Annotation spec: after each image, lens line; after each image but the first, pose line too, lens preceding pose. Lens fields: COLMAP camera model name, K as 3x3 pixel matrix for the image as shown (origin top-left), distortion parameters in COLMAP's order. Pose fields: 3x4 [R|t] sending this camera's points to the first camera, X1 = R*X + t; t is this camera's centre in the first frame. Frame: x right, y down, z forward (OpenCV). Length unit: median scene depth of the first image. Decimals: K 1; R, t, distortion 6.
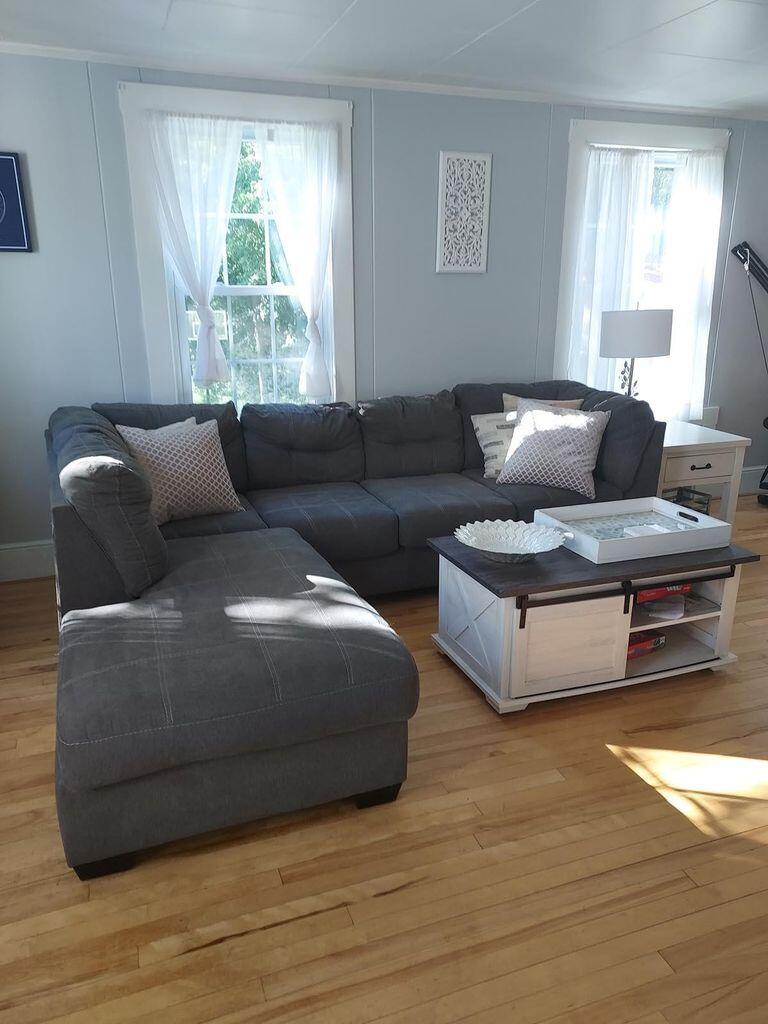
lens RADIAL K [[736.5, 0, 384.0], [0, 736.5, 510.9], [0, 0, 1]] dist [0.058353, -0.035261]
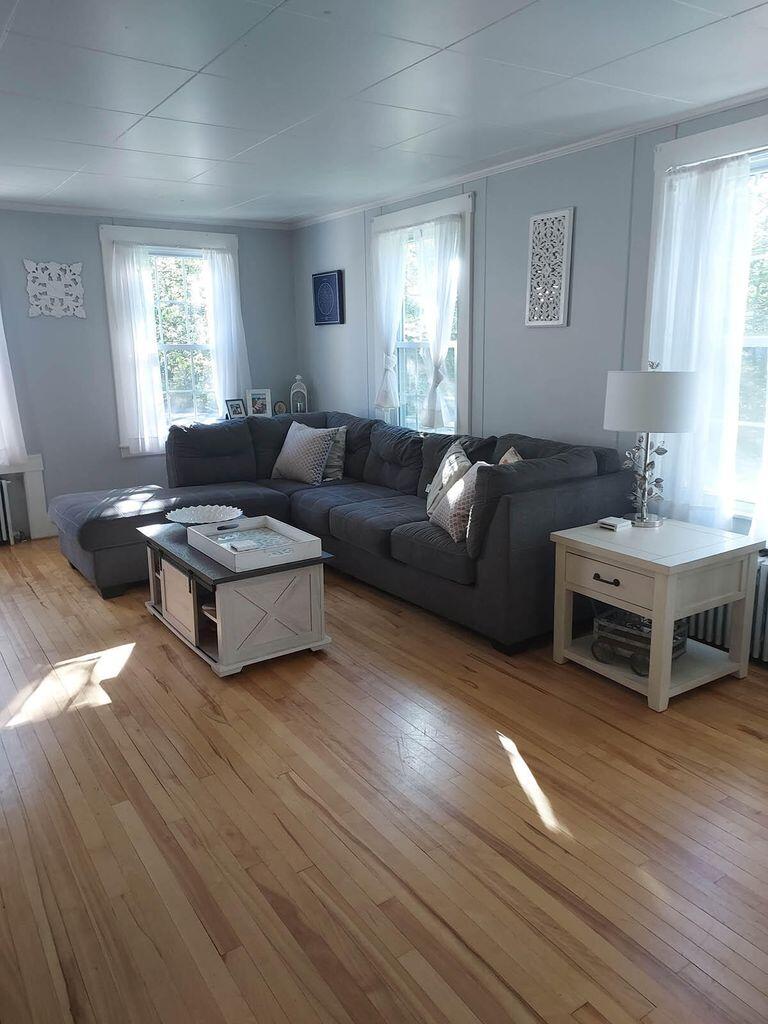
lens RADIAL K [[736.5, 0, 384.0], [0, 736.5, 510.3], [0, 0, 1]] dist [0.058353, -0.035261]
pose [[0.249499, 0.211999, -0.944885, 1.083723], [-0.285900, 0.948374, 0.137289, -0.167466], [0.925209, 0.235889, 0.297228, 0.578034]]
